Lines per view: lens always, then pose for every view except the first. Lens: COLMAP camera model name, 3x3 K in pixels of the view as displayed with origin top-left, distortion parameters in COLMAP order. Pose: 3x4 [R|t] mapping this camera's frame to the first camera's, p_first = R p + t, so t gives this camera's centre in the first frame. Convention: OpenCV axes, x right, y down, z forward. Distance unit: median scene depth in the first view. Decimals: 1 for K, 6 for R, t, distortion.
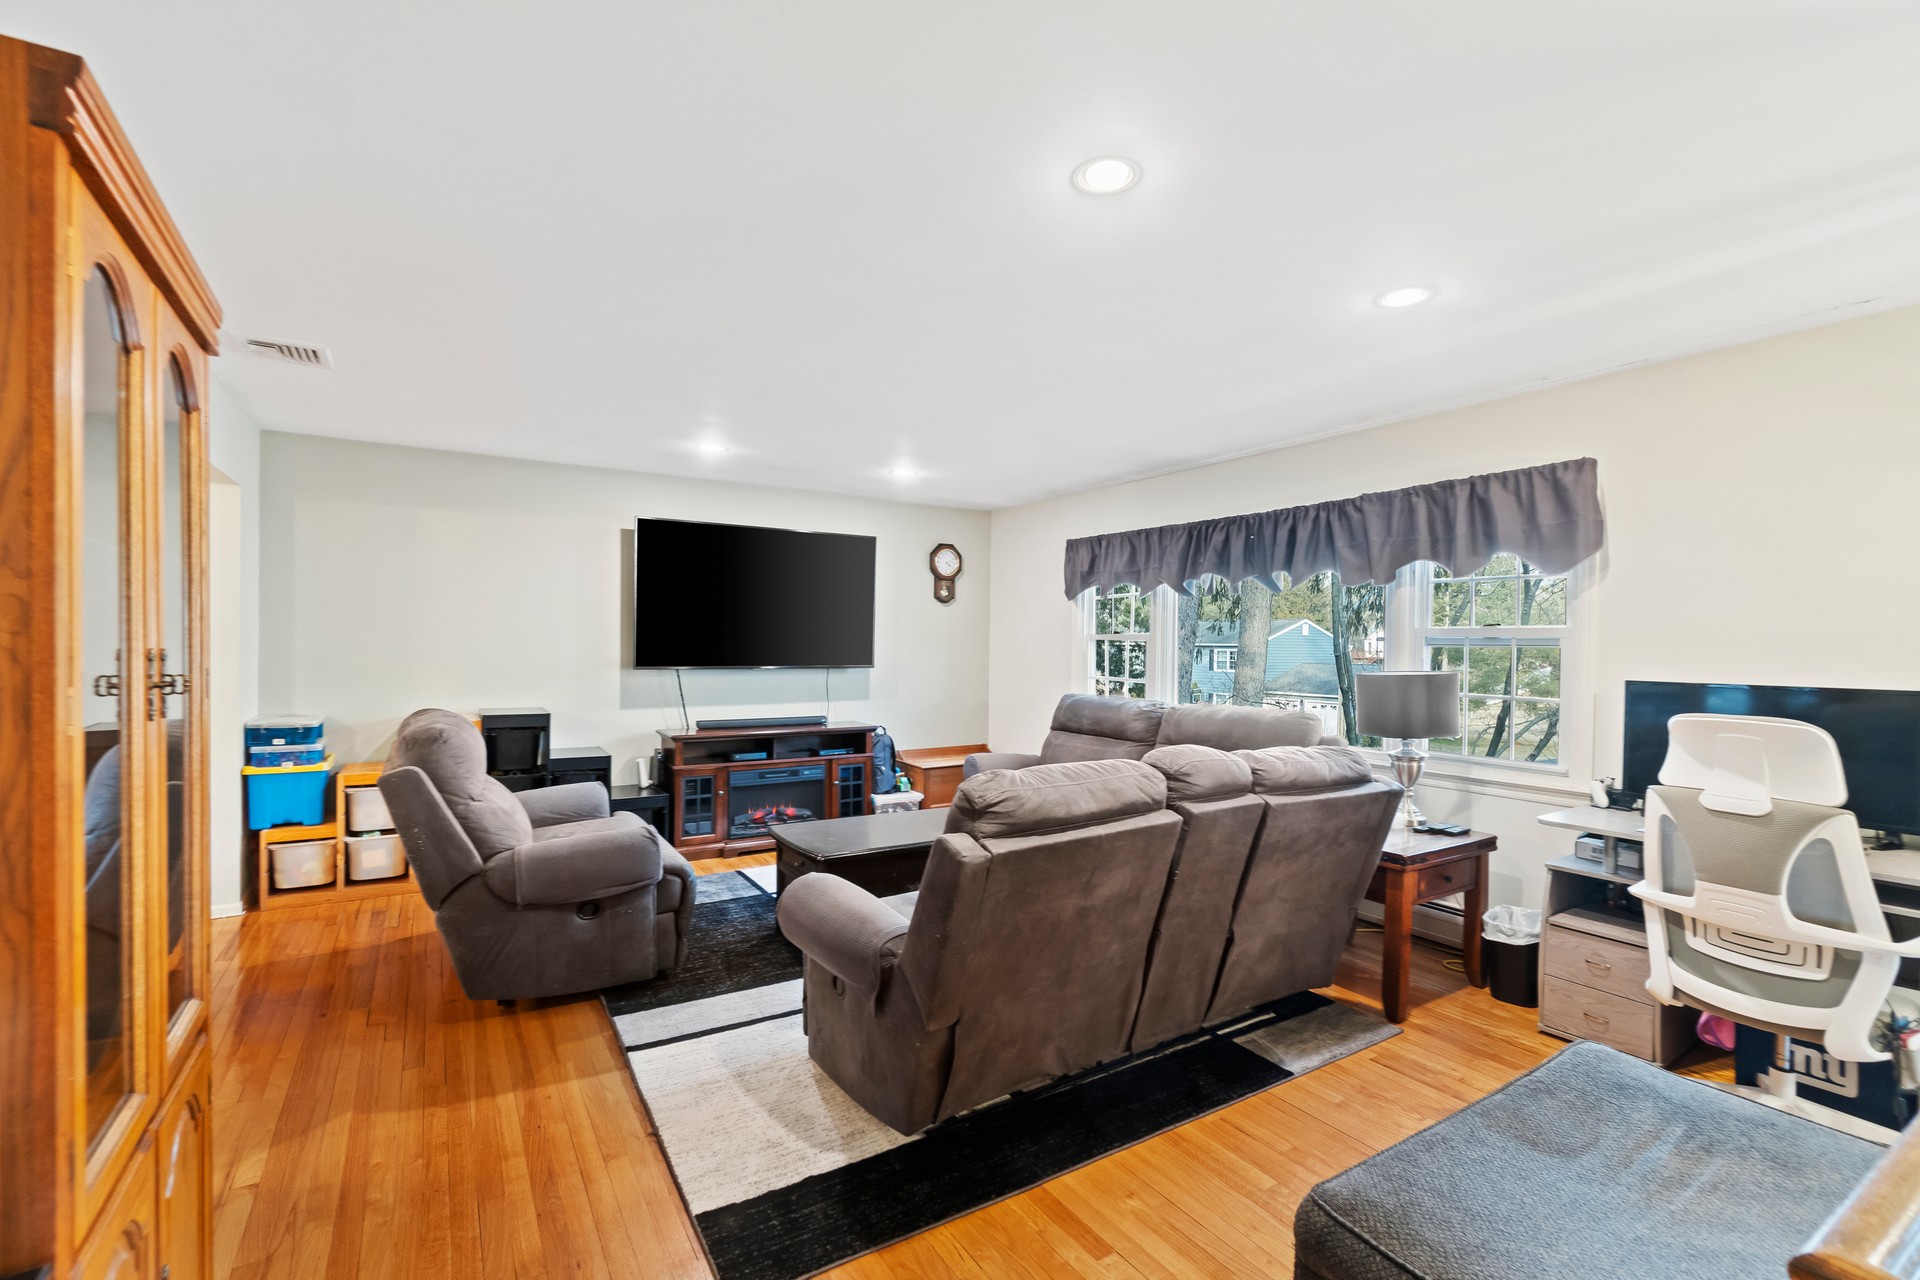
lens RADIAL K [[858.3, 0, 959.7], [0, 858.3, 661.7], [0, 0, 1]] dist [-0.002135, 0.000488]
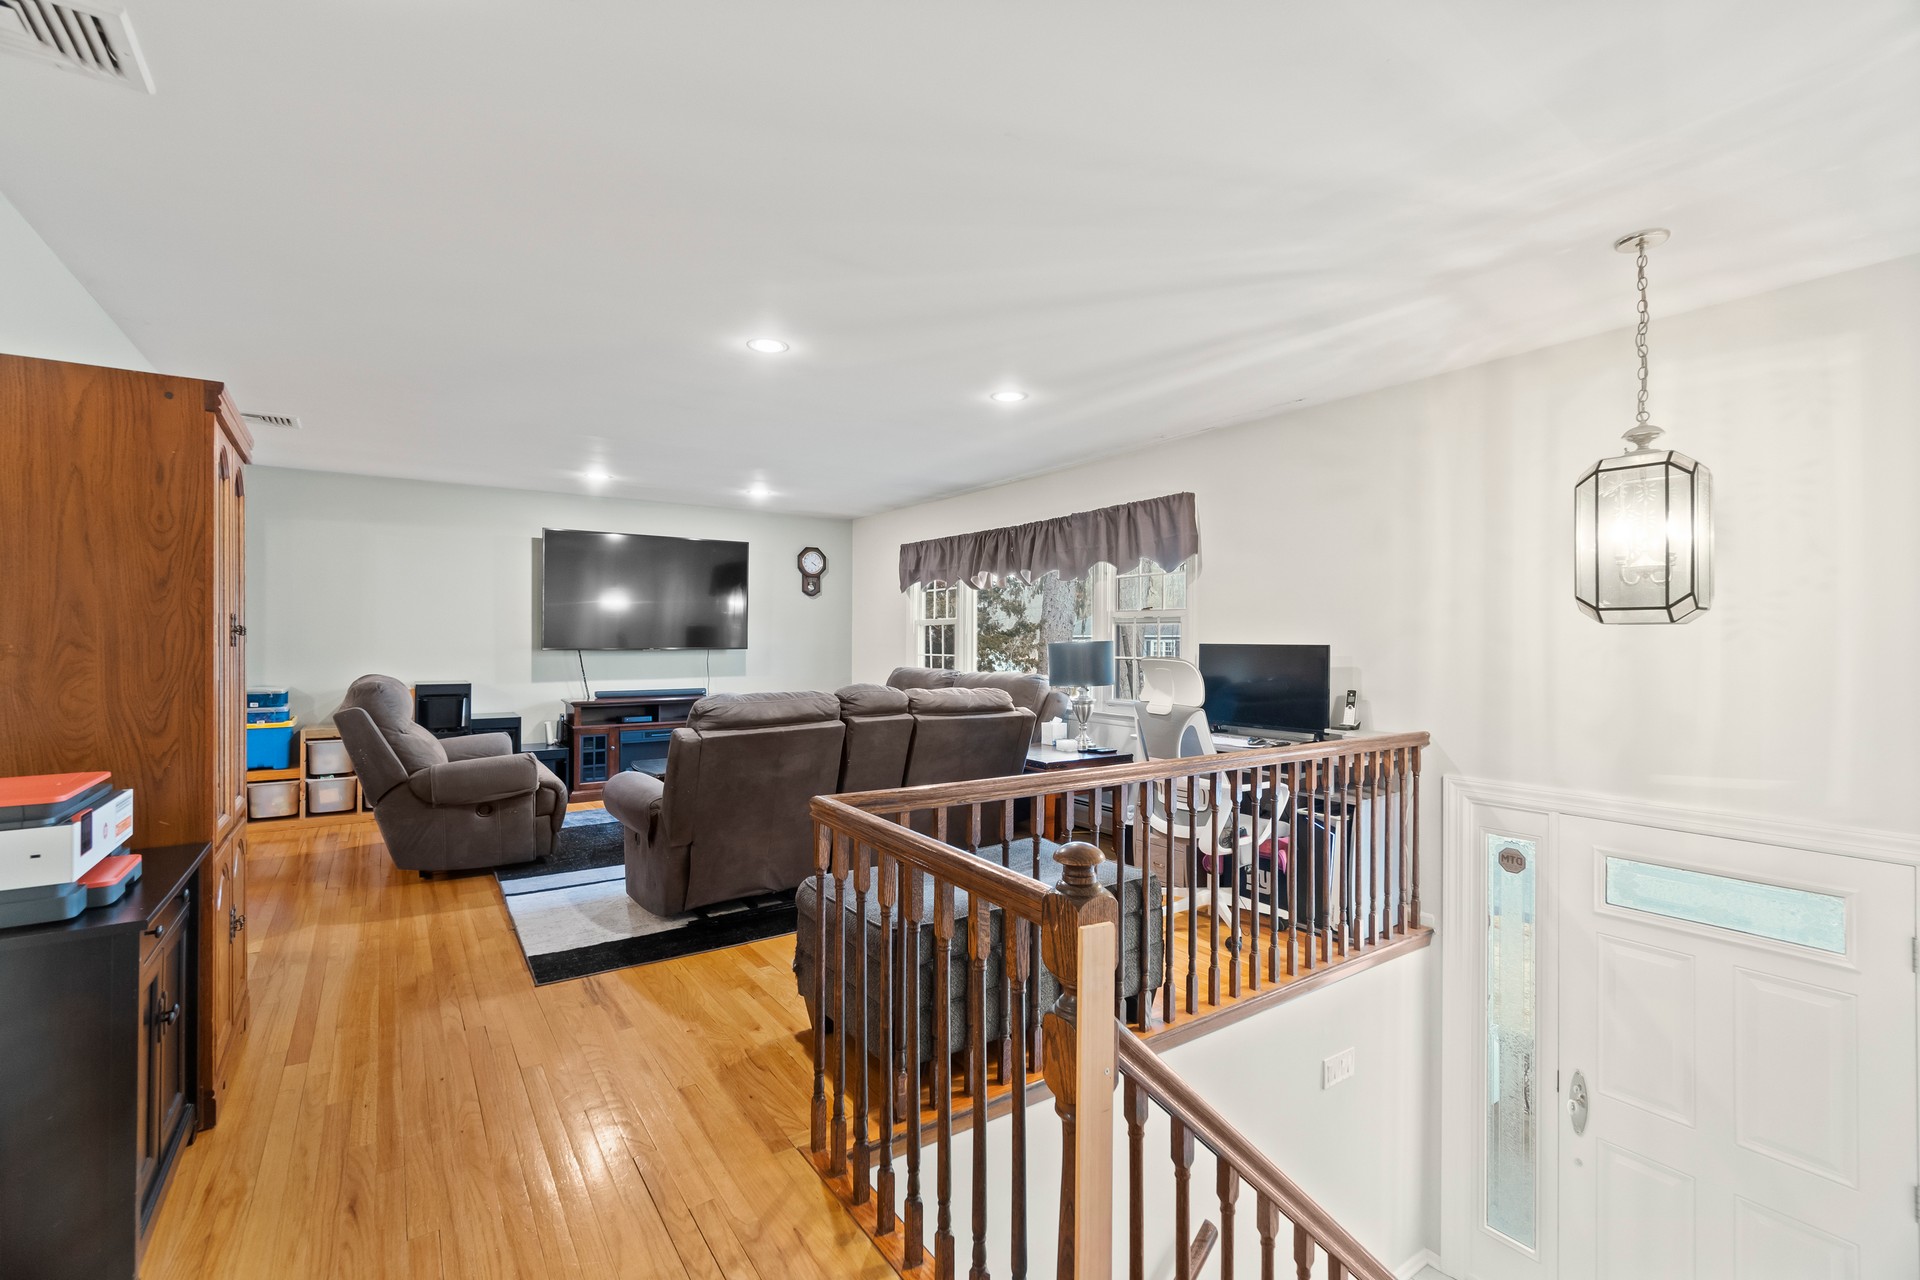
lens RADIAL K [[840.5, 0, 942.7], [0, 840.5, 643.2], [0, 0, 1]] dist [0.001169, 0.000213]
pose [[0.999361, -0.008082, 0.034811, 0.228608], [0.008585, 0.999861, -0.014321, 0.030749], [-0.034691, 0.014610, 0.999291, -0.347703]]
